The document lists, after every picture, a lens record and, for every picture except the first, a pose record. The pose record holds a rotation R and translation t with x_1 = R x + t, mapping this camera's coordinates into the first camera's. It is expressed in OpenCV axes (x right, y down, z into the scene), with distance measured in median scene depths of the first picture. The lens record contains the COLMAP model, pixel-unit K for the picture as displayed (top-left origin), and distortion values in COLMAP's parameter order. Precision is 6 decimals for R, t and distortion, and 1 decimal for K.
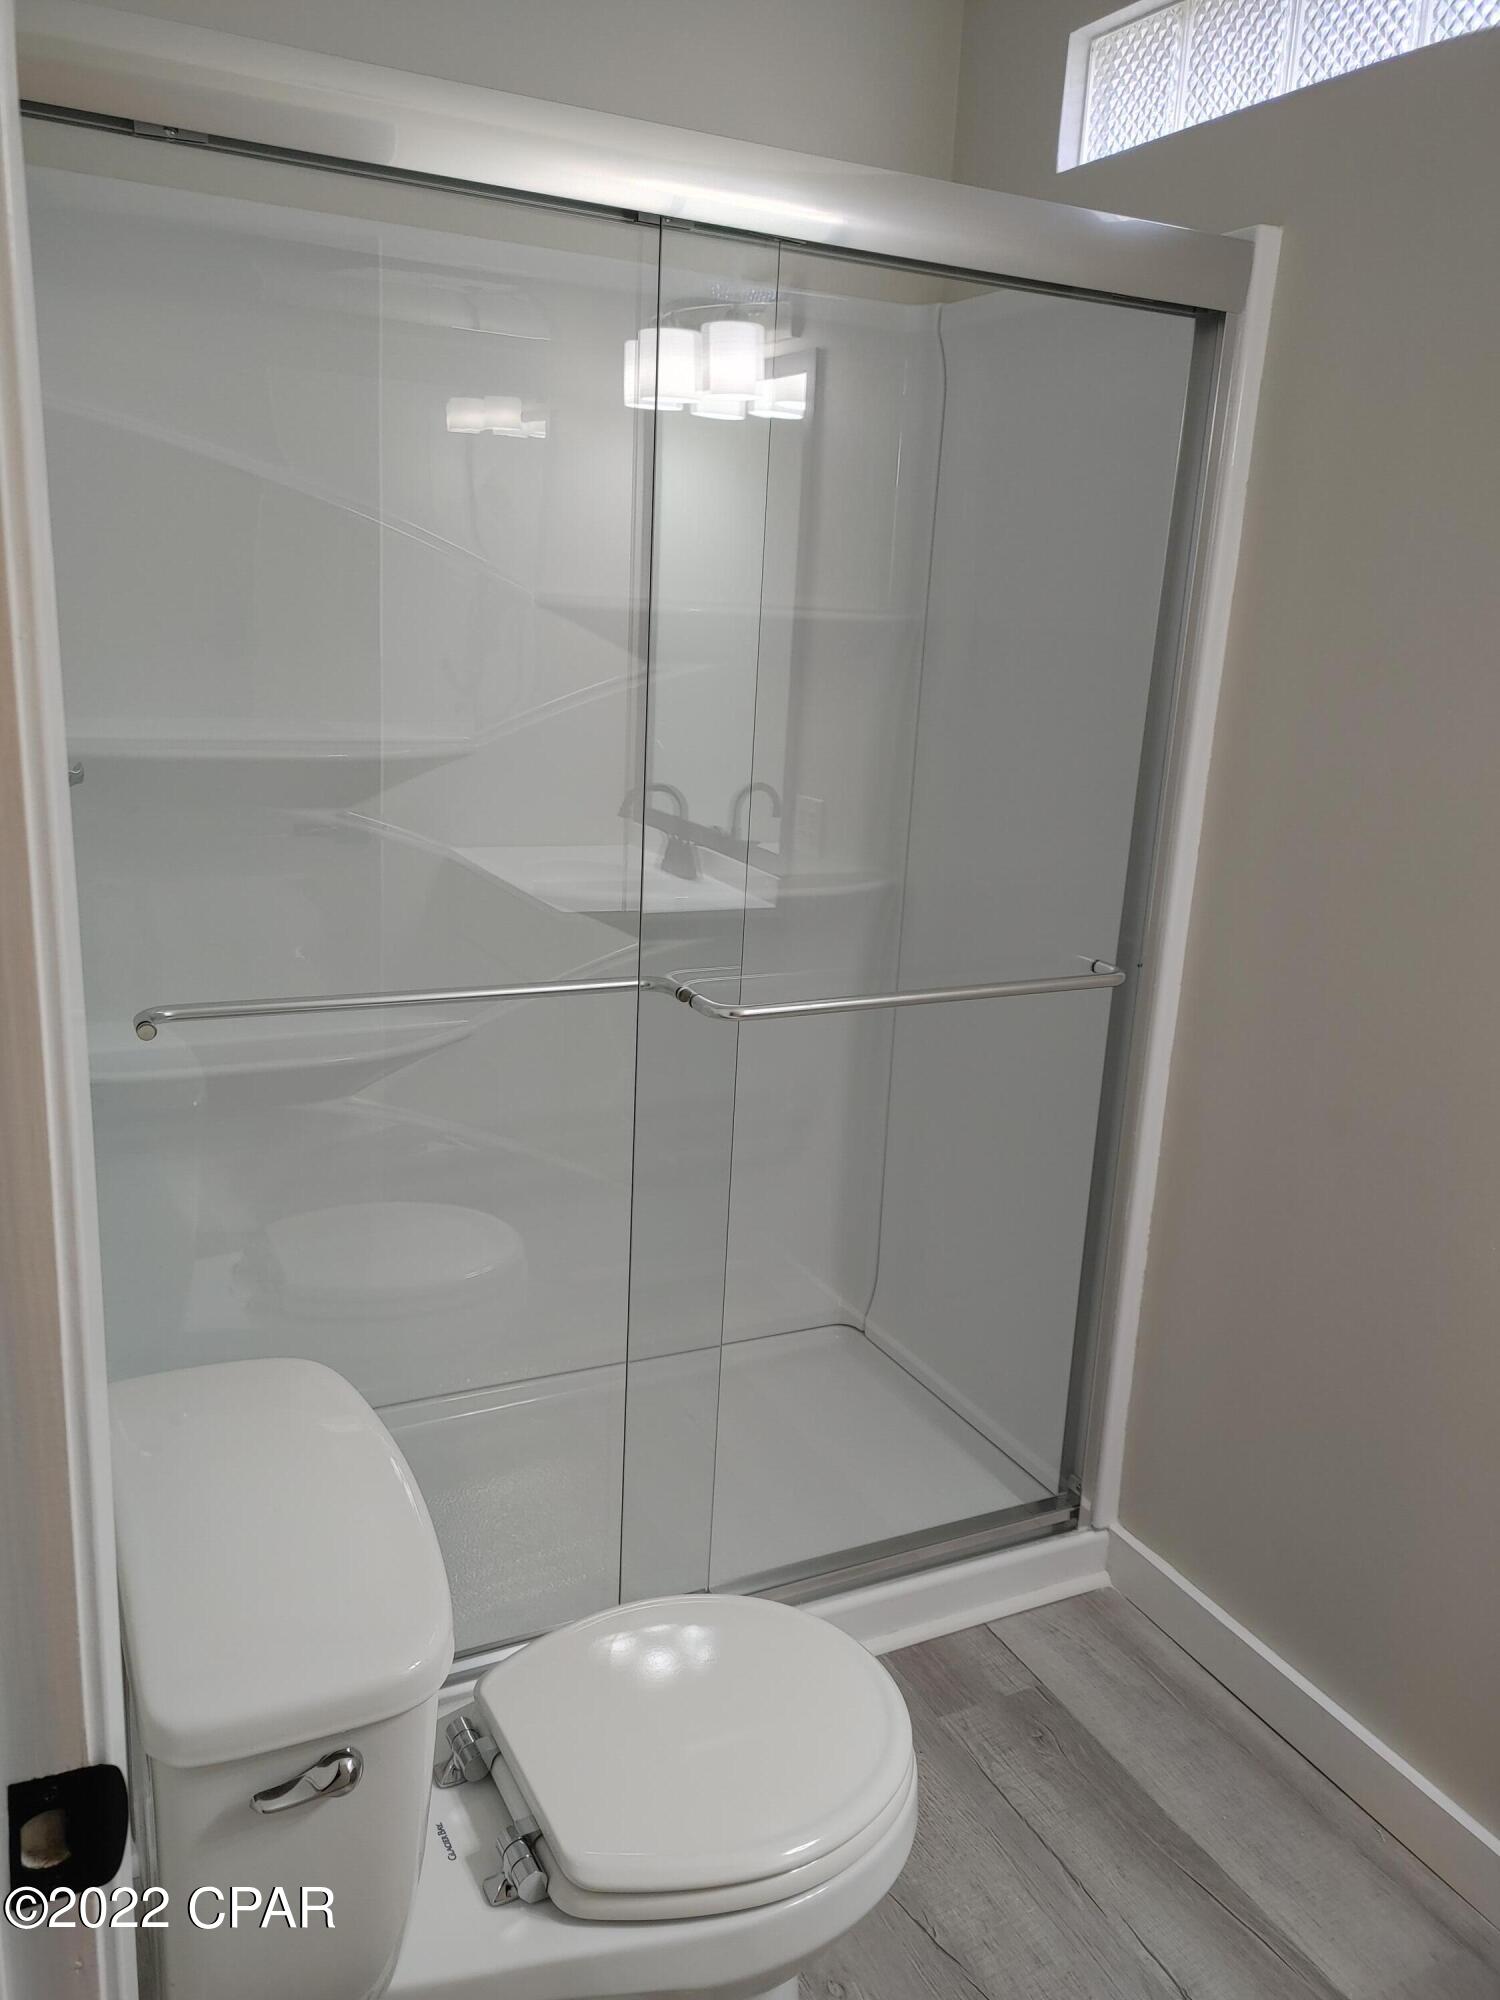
lens RADIAL K [[1520.2, 0, 750.4], [0, 1520.2, 1005.6], [0, 0, 1]] dist [0.057125, -0.043465]
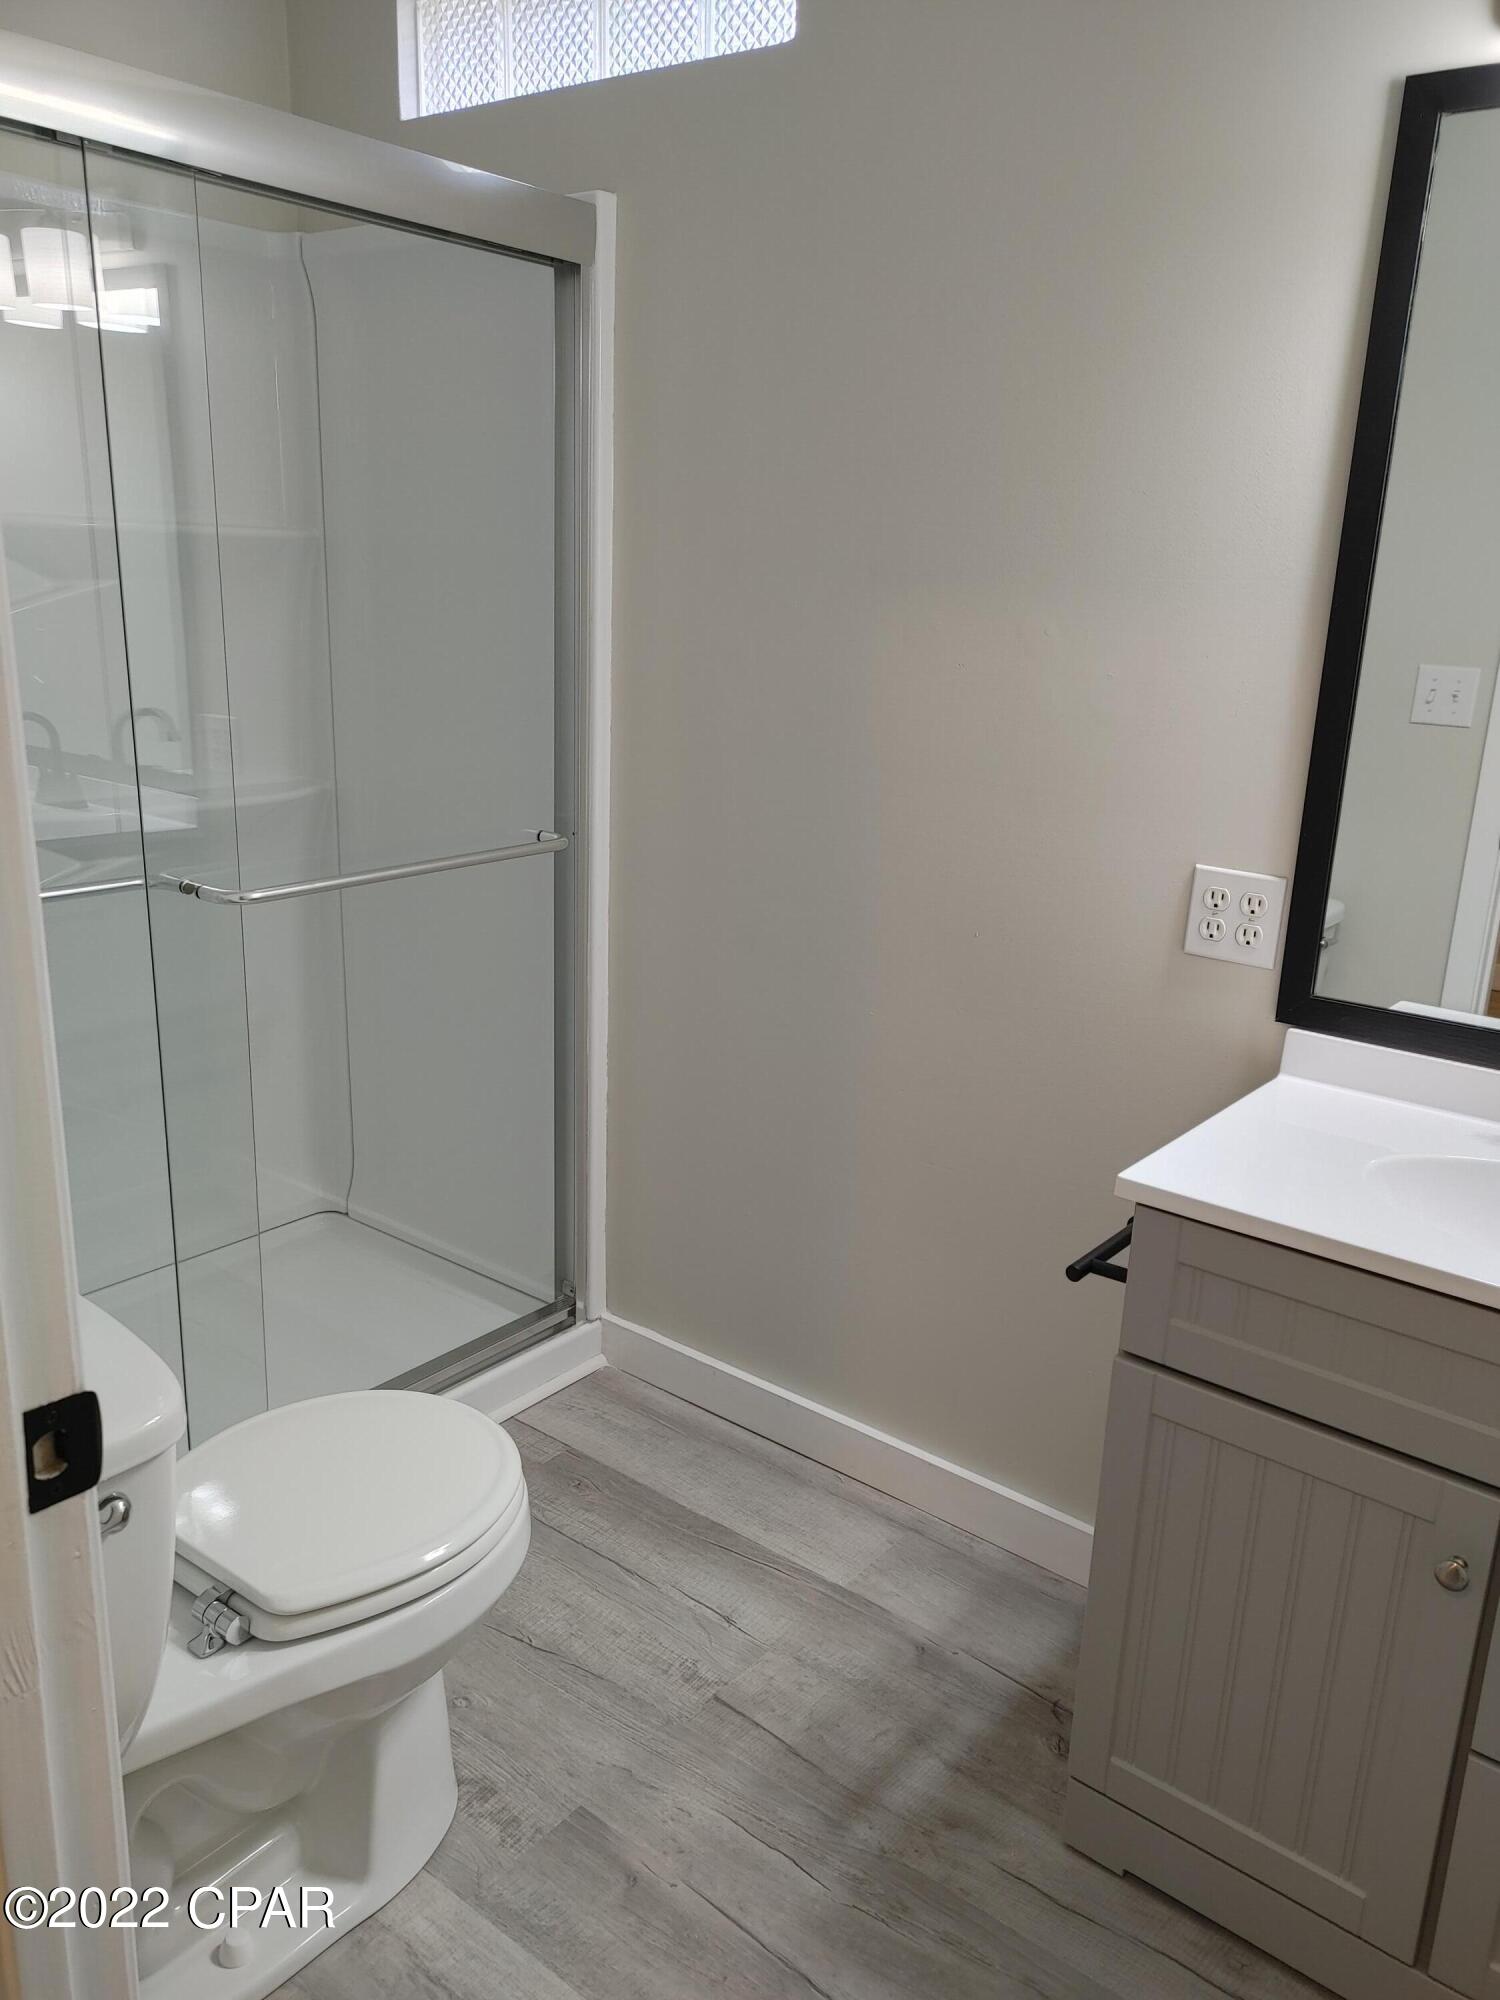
lens RADIAL K [[1520.2, 0, 750.4], [0, 1520.2, 1005.6], [0, 0, 1]] dist [0.057125, -0.043465]
pose [[0.903969, -0.135146, 0.405679, -0.116699], [0.117799, 0.990737, 0.067559, 0.043248], [-0.411051, -0.013283, 0.911516, -0.121868]]
